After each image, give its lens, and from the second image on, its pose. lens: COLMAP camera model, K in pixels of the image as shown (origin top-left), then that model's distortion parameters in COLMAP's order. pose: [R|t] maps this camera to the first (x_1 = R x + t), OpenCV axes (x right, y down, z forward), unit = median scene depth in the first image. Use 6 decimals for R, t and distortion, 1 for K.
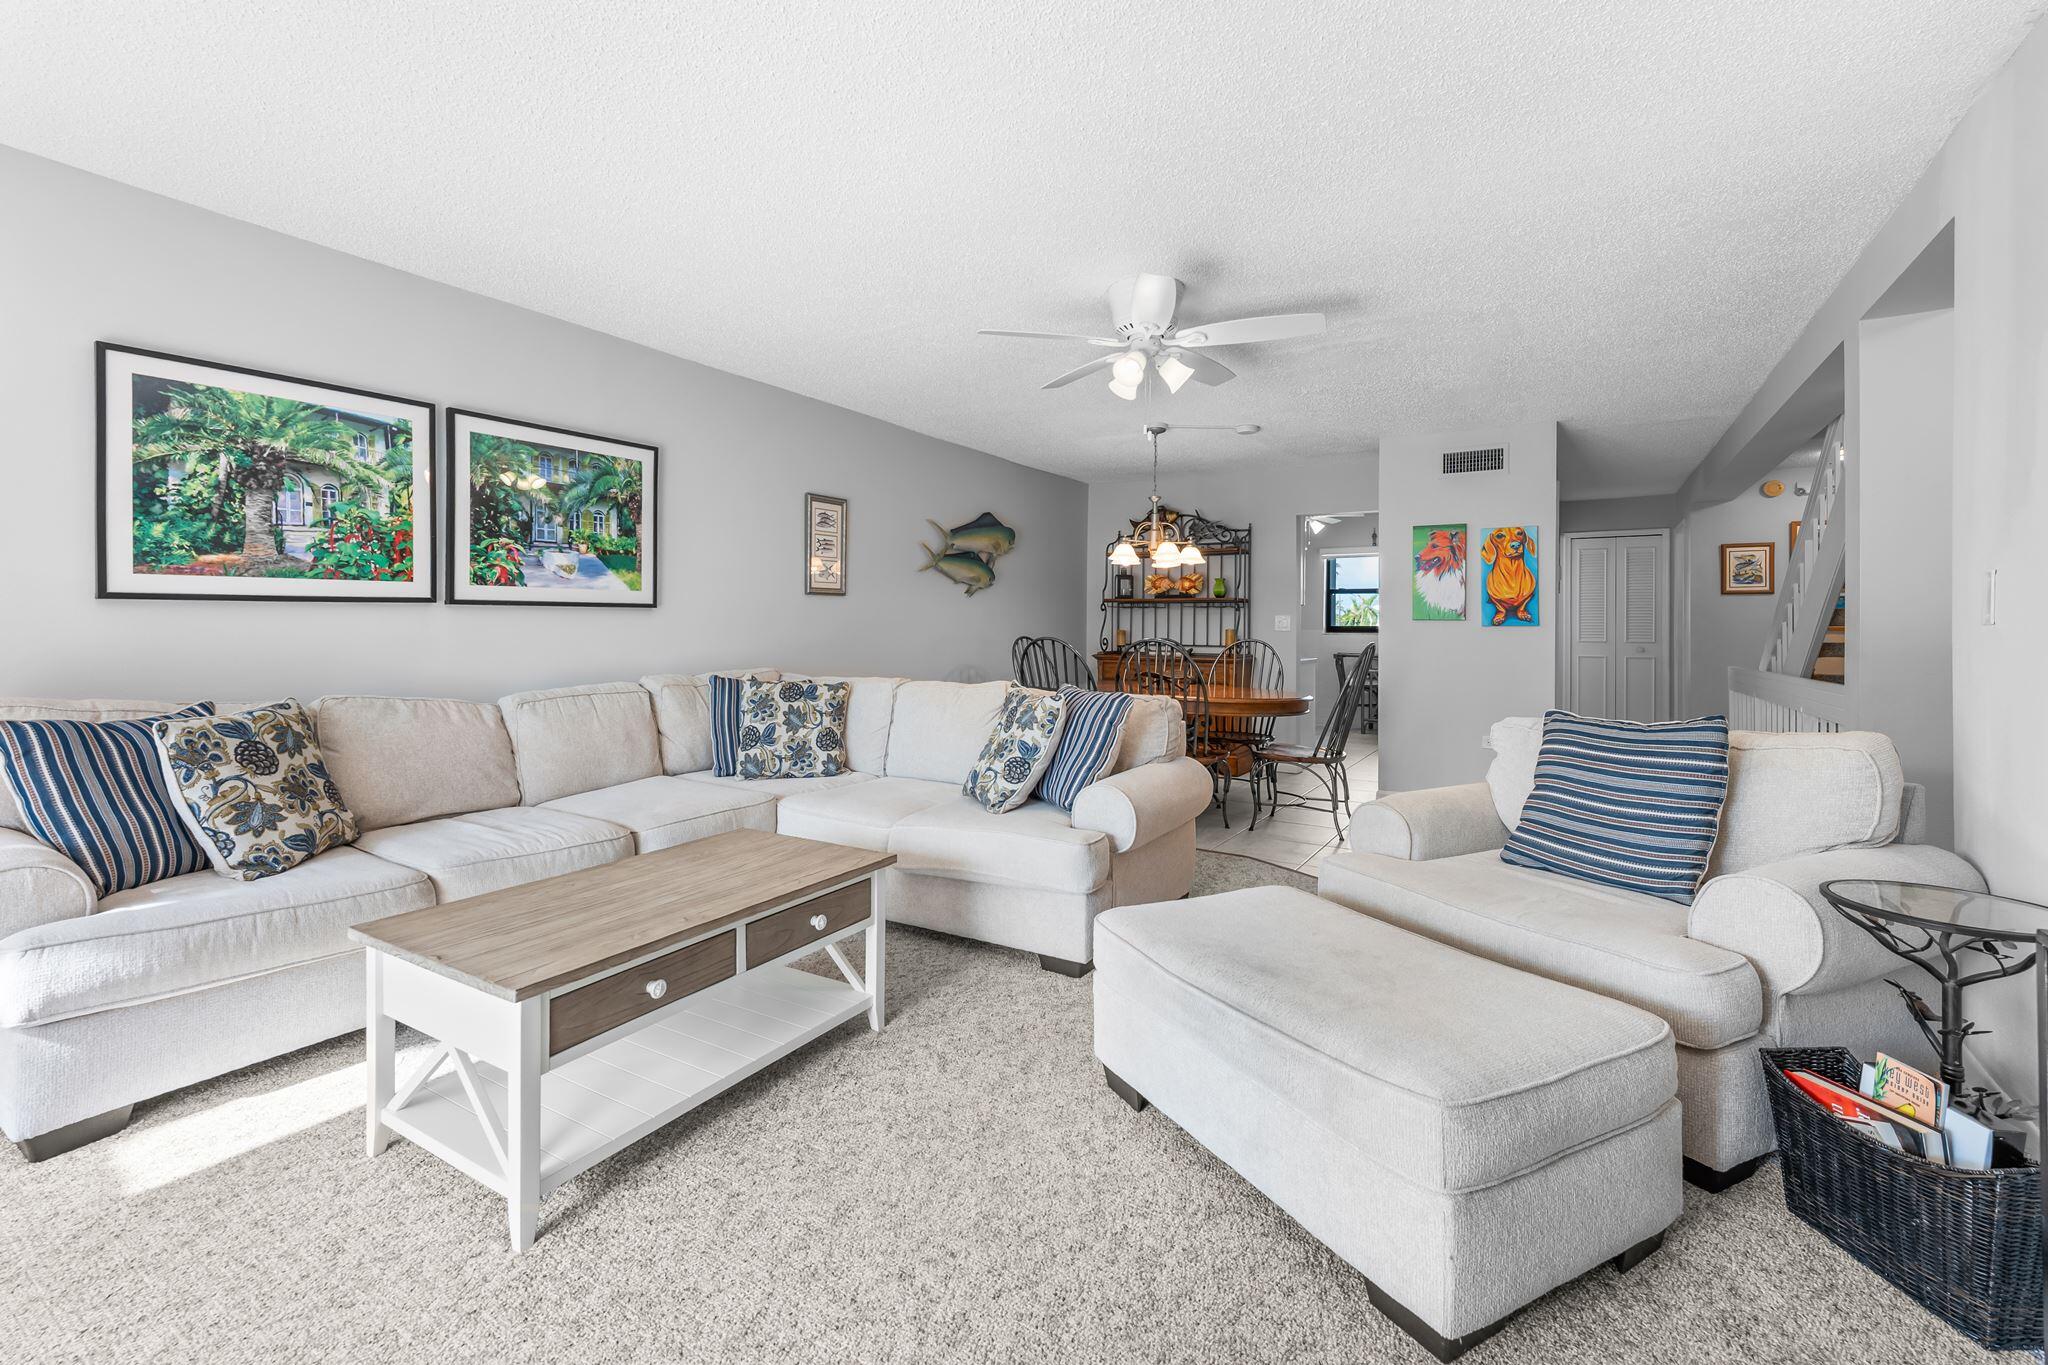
lens RADIAL K [[876.9, 0, 1011.6], [0, 876.9, 624.7], [0, 0, 1]] dist [-0.002396, -0.000169]
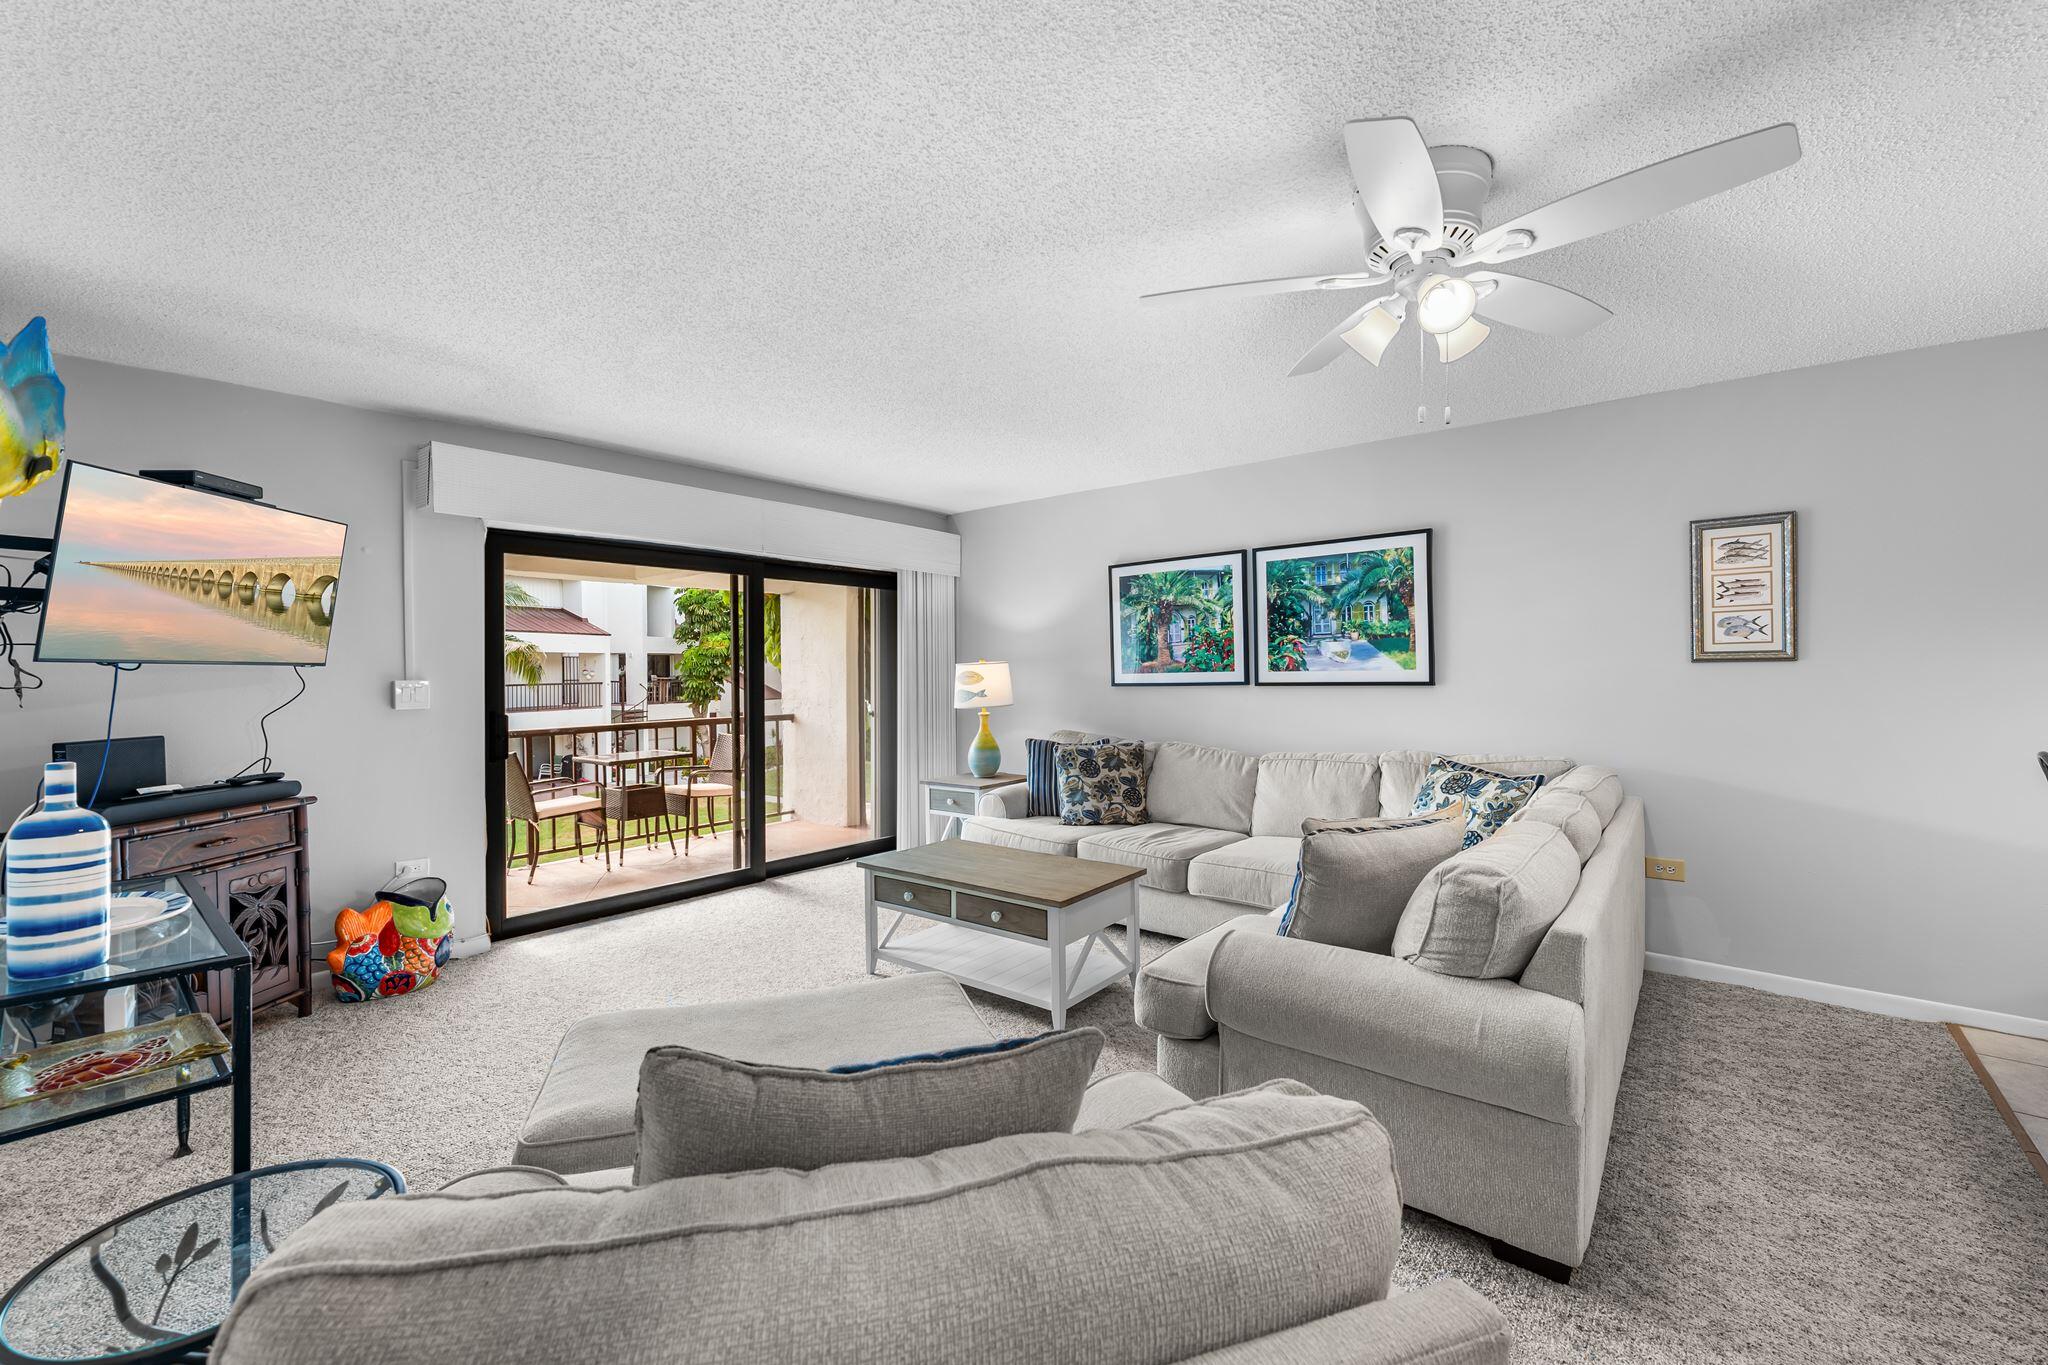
lens RADIAL K [[838.7, 0, 1024.3], [0, 838.7, 672.3], [0, 0, 1]] dist [-0.002937, -0.000032]
pose [[-0.129132, -0.004952, -0.991615, 0.747806], [0.009844, 0.999932, -0.006275, -0.039839], [0.991579, -0.010572, -0.129074, 0.783729]]
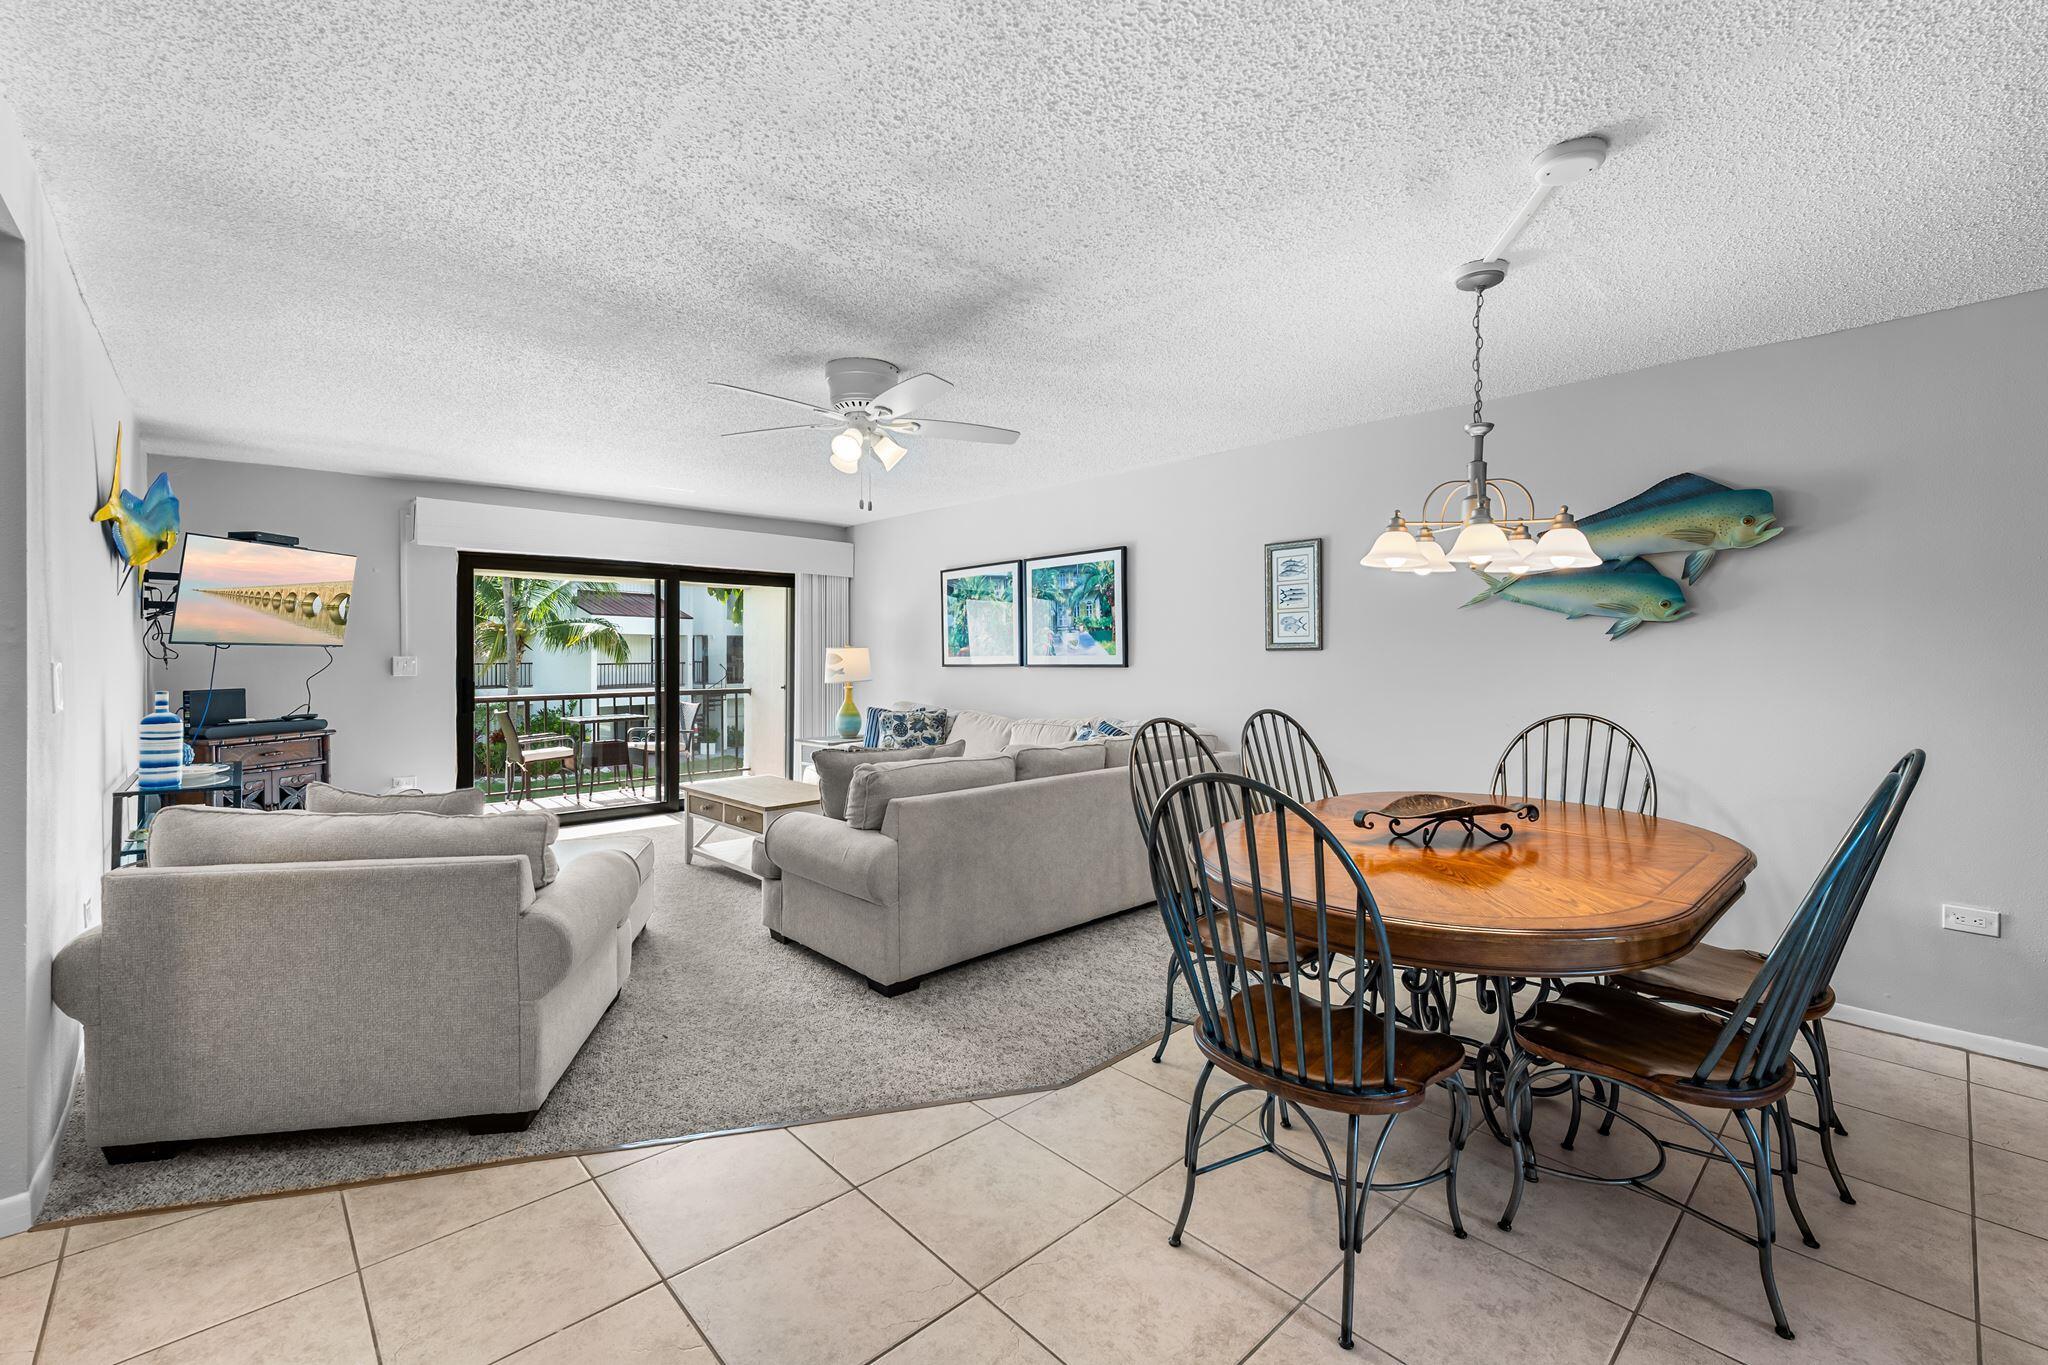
lens RADIAL K [[865.4, 0, 1012.0], [0, 865.4, 651.1], [0, 0, 1]] dist [-0.000918, -0.000163]
pose [[-0.261568, -0.012424, -0.965105, 1.072206], [0.000222, 0.999916, -0.012932, -0.032471], [0.965185, -0.003597, -0.261544, 1.409645]]
